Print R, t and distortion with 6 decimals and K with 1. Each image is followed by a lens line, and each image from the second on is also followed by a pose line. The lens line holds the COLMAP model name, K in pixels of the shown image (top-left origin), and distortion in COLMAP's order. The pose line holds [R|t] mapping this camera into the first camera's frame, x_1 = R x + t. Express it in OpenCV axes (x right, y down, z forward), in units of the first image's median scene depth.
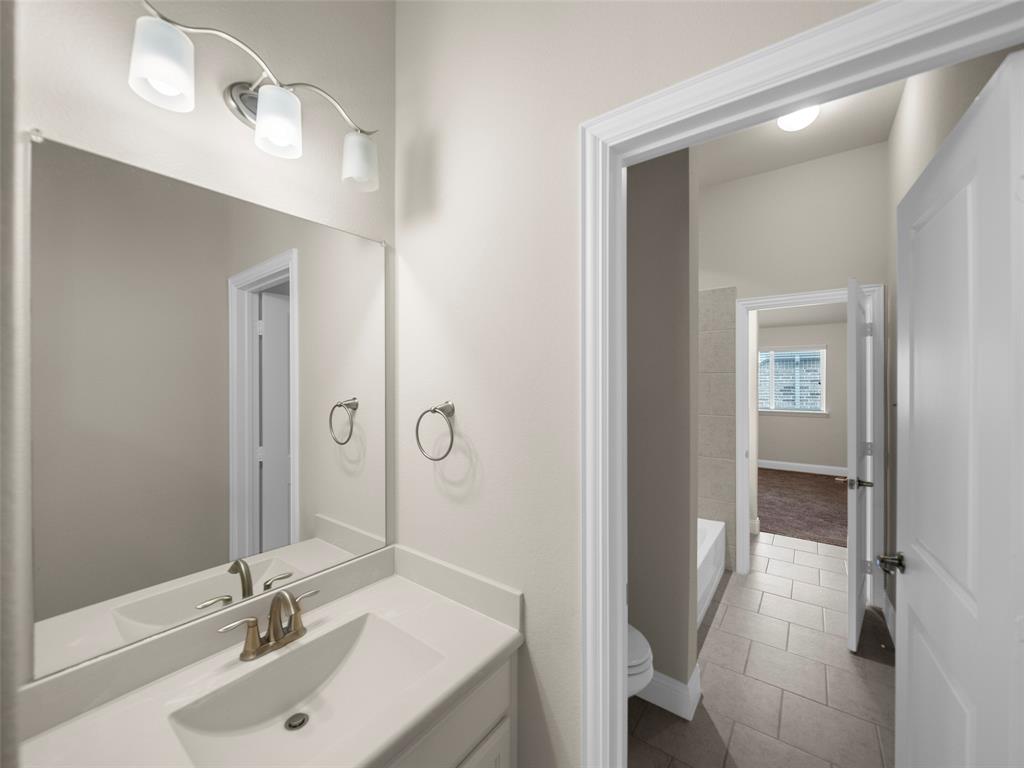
lens RADIAL K [[405.3, 0, 507.5], [0, 405.3, 386.6], [0, 0, 1]] dist [0.000529, 0.000138]
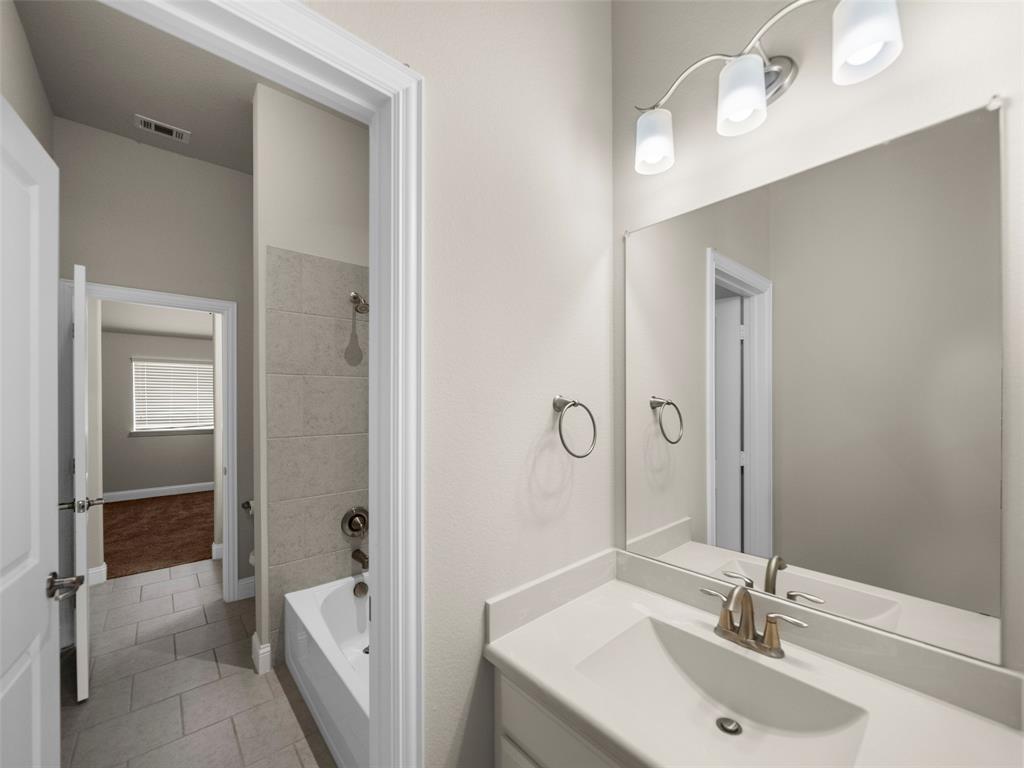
lens RADIAL K [[405.3, 0, 507.5], [0, 405.3, 386.6], [0, 0, 1]] dist [0.000529, 0.000138]
pose [[-0.207482, 0.001780, -0.978237, 0.512251], [0.049297, 0.998747, -0.008639, 0.002631], [0.976996, -0.050017, -0.207310, 0.697770]]
